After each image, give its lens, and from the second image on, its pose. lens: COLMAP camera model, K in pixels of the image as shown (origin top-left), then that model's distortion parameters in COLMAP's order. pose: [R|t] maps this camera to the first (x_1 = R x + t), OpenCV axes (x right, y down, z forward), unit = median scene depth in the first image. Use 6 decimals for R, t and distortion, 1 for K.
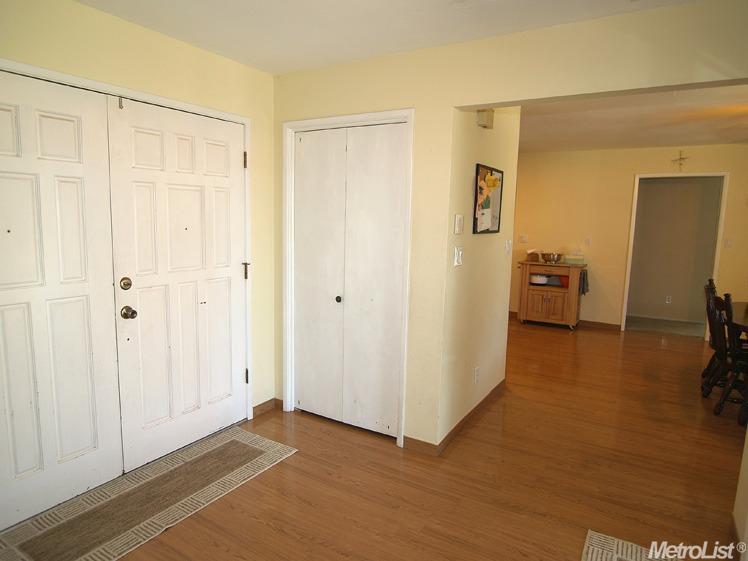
lens RADIAL K [[480.8, 0, 374.0], [0, 480.8, 280.5], [0, 0, 1]] dist [-0.017239, -0.000324]
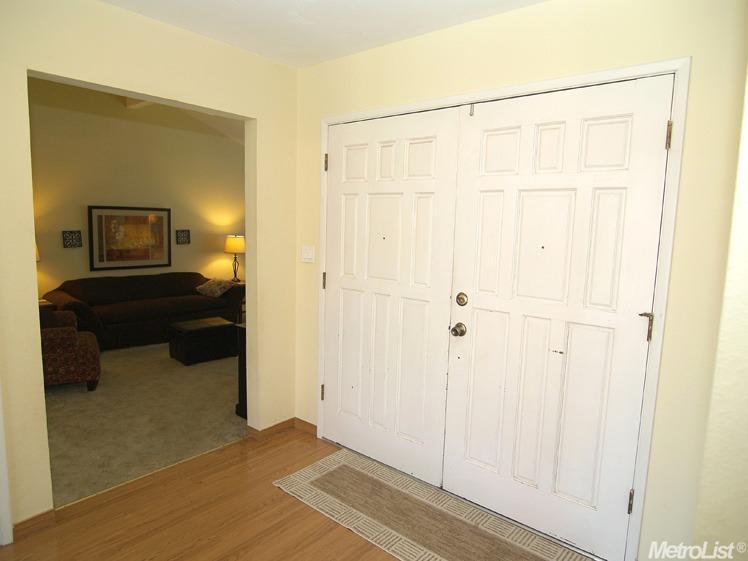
lens RADIAL K [[480.8, 0, 374.0], [0, 480.8, 280.5], [0, 0, 1]] dist [-0.017239, -0.000324]
pose [[-0.164313, 0.093952, -0.981924, 0.445910], [-0.157409, 0.980200, 0.120128, -0.117212], [0.973768, 0.174302, -0.146270, 0.959241]]
